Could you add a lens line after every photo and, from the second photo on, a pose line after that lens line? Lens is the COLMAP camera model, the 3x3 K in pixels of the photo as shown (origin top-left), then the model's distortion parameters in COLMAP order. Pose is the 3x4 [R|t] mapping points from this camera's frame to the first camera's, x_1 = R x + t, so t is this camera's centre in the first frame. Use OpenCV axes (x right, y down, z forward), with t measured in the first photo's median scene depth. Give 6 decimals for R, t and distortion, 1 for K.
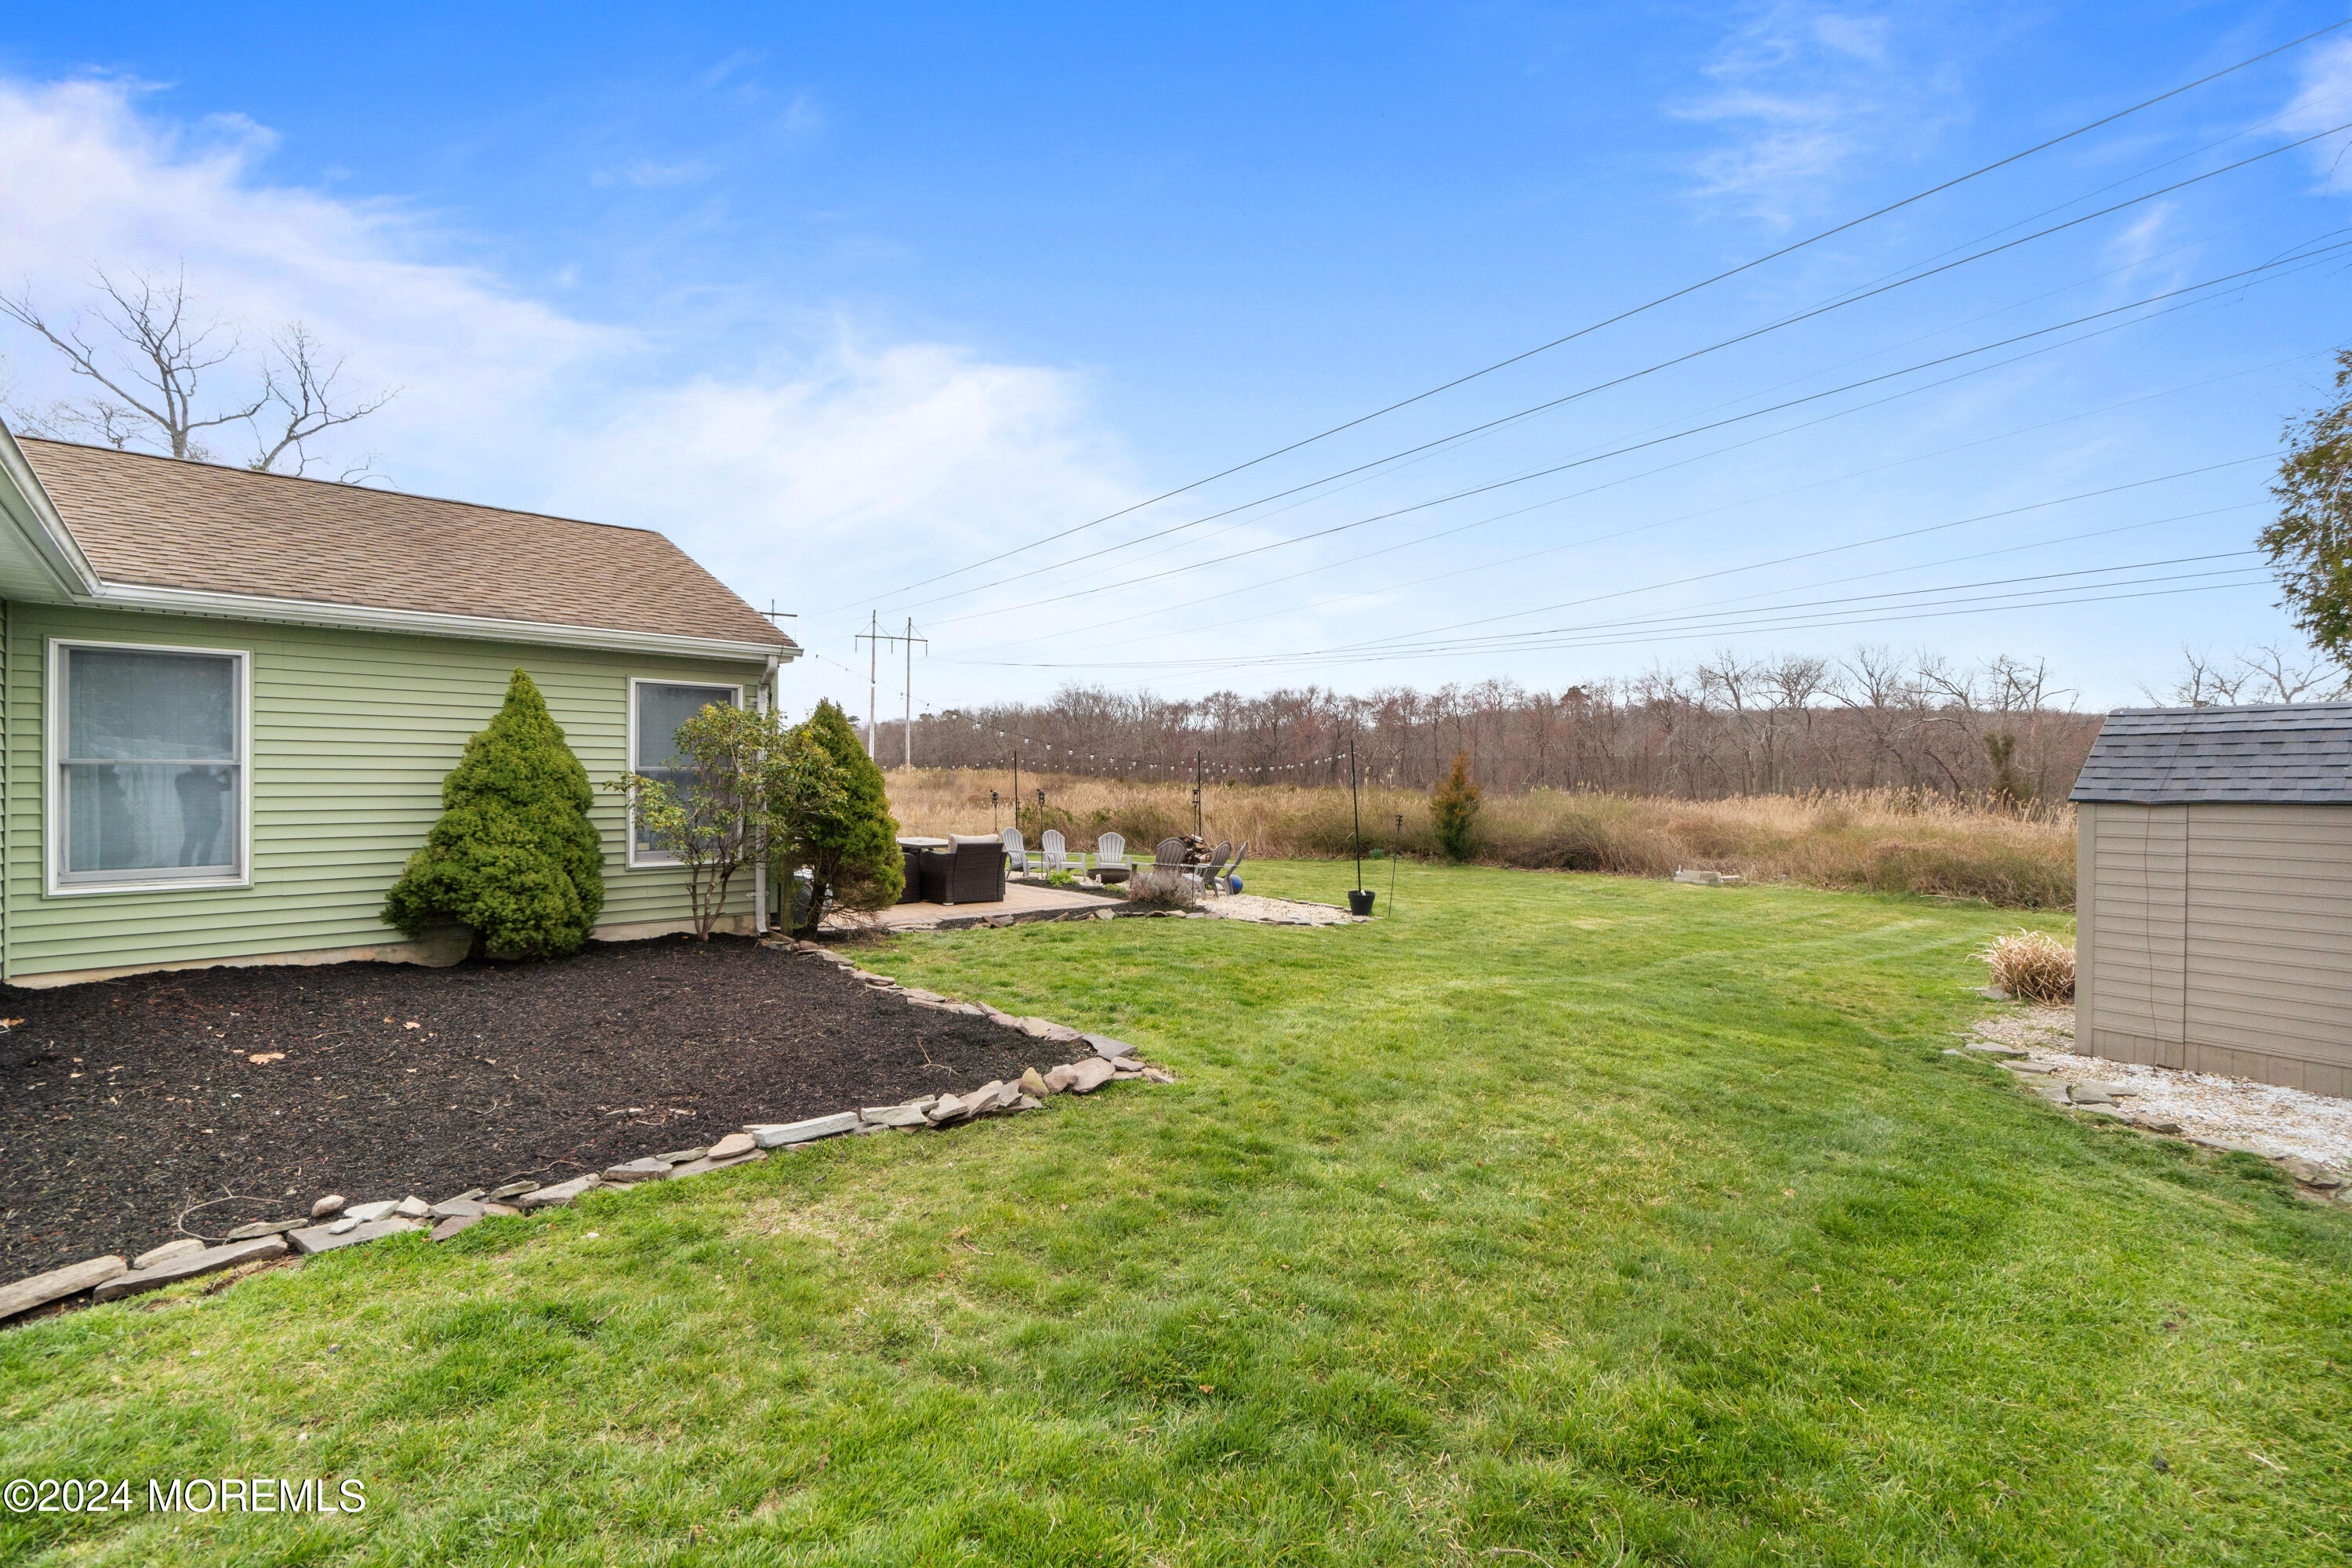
lens RADIAL K [[1034.1, 0, 1173.7], [0, 1034.1, 811.7], [0, 0, 1]] dist [-0.005259, -0.000144]
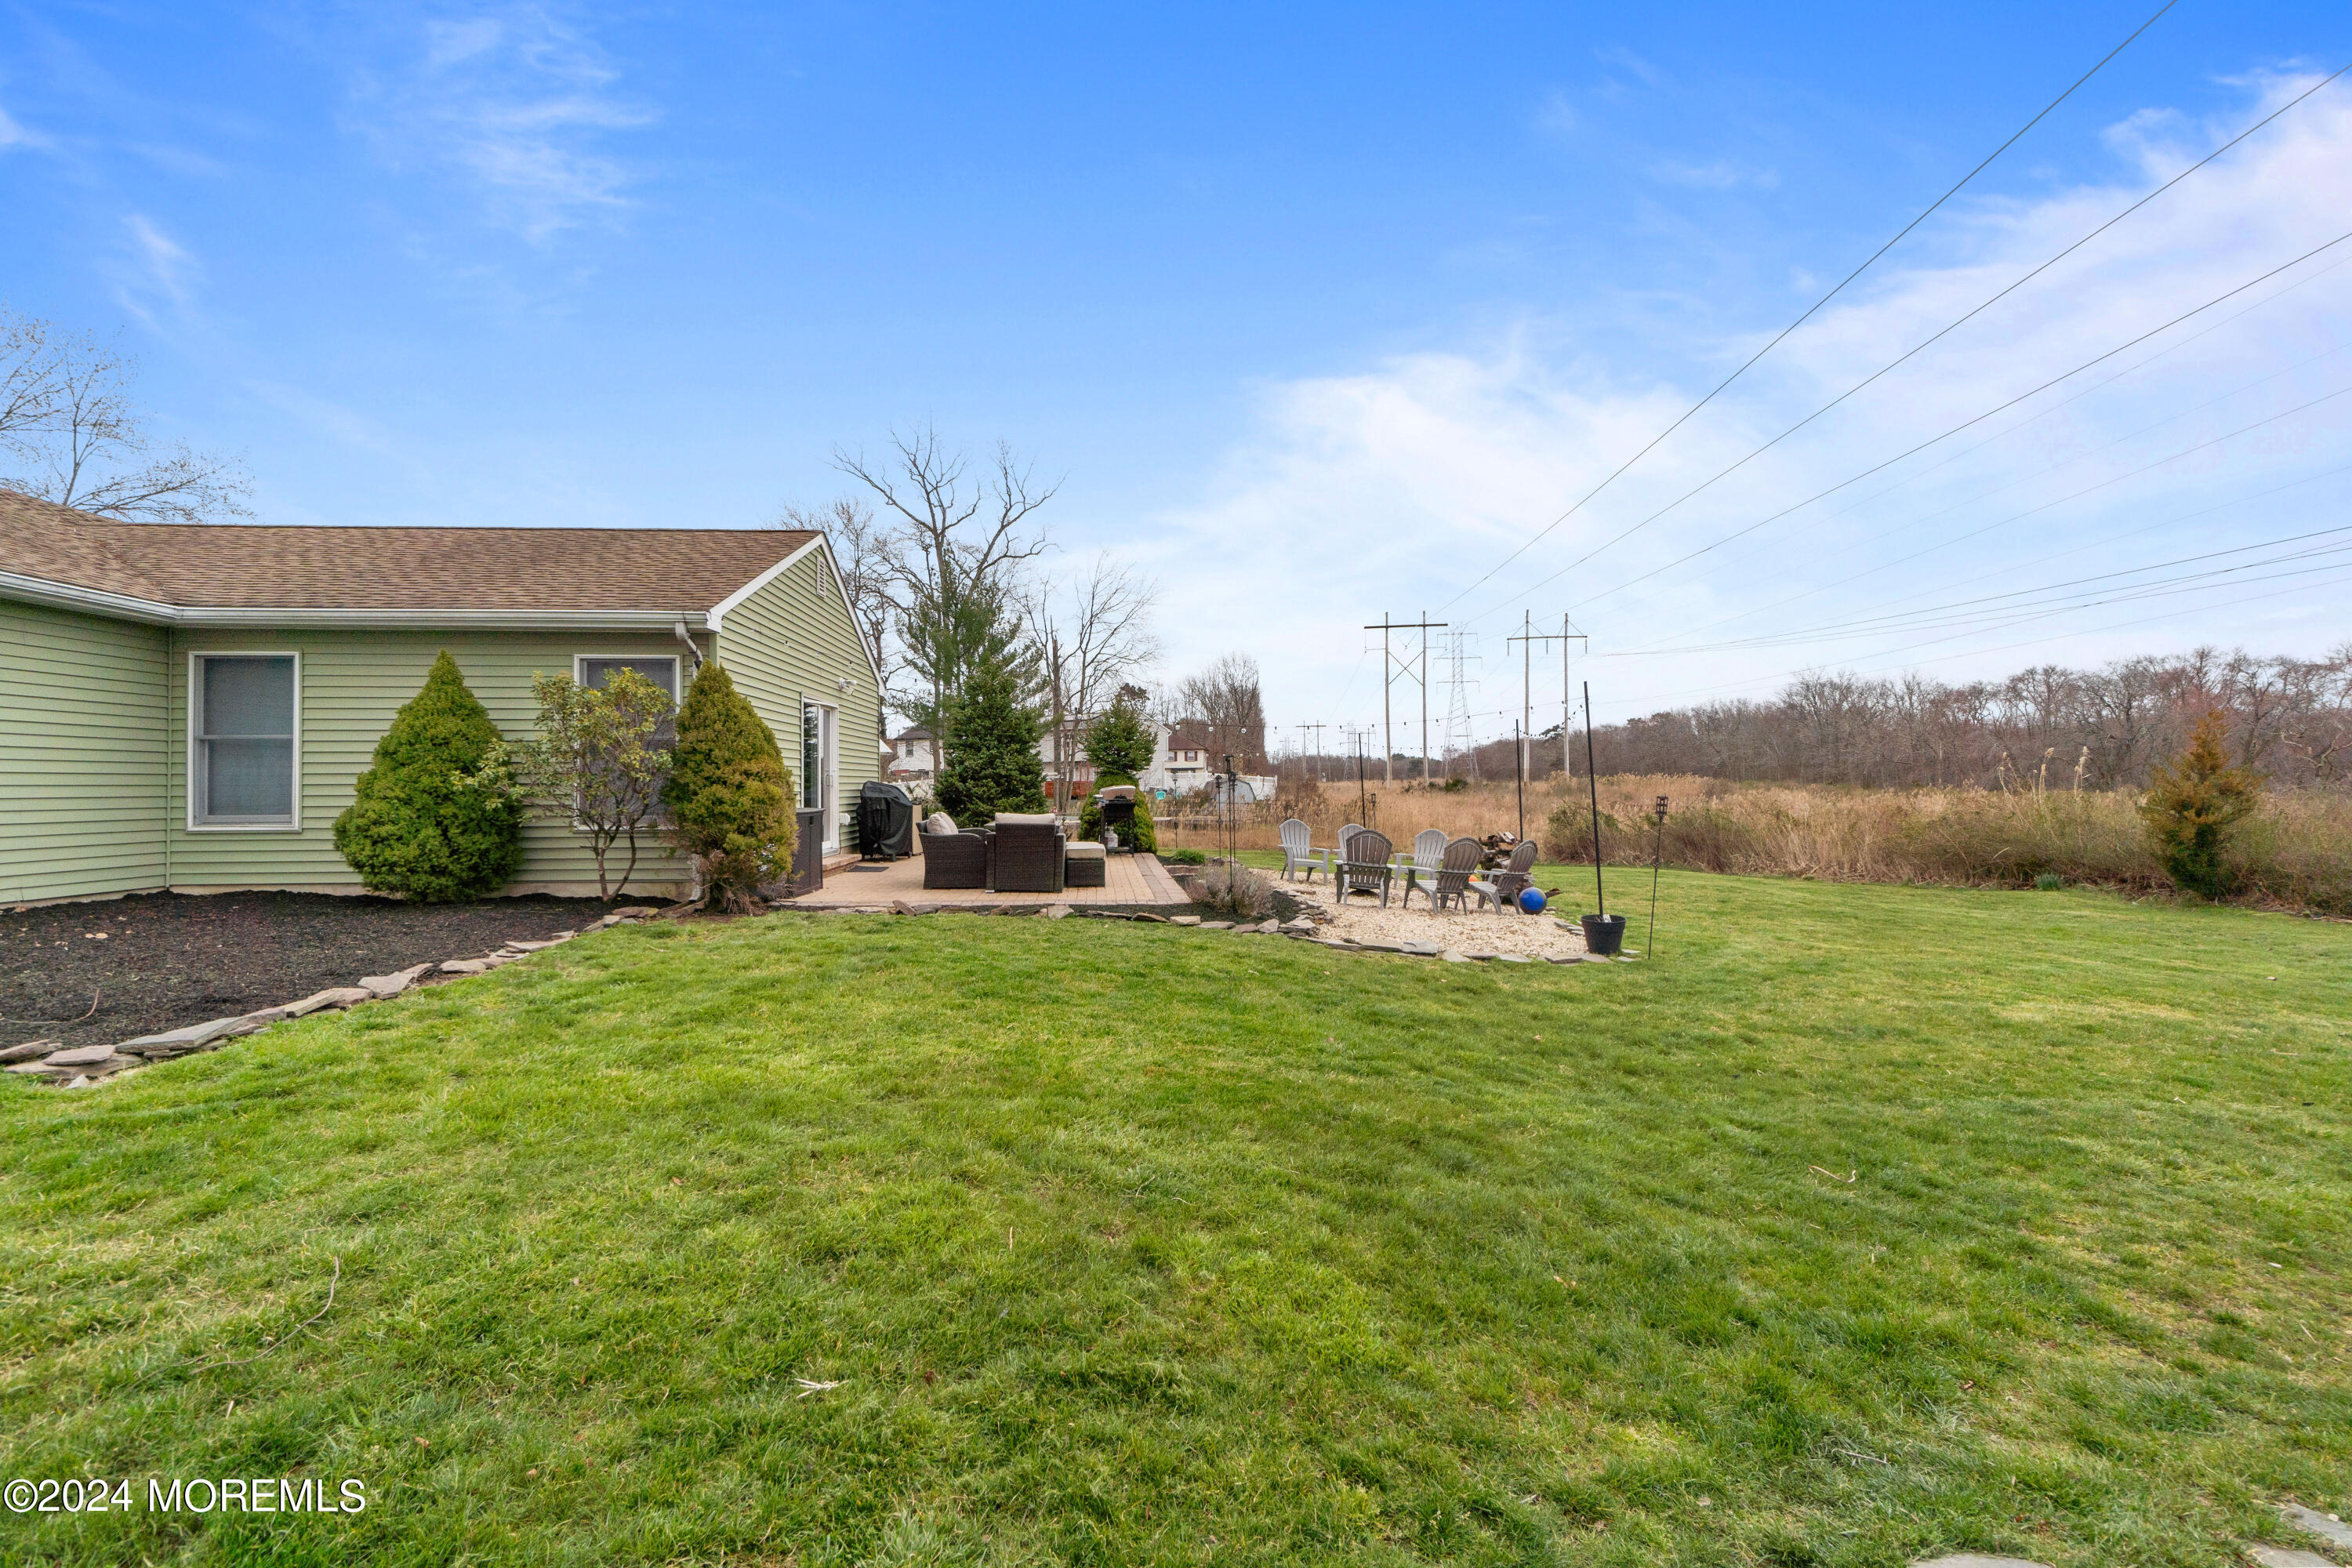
lens RADIAL K [[1034.1, 0, 1173.7], [0, 1034.1, 811.7], [0, 0, 1]] dist [-0.005259, -0.000144]
pose [[0.769931, 0.004594, -0.638111, 0.190340], [-0.013562, 0.999866, -0.009165, 0.010728], [0.637983, 0.015710, 0.769890, 0.166503]]
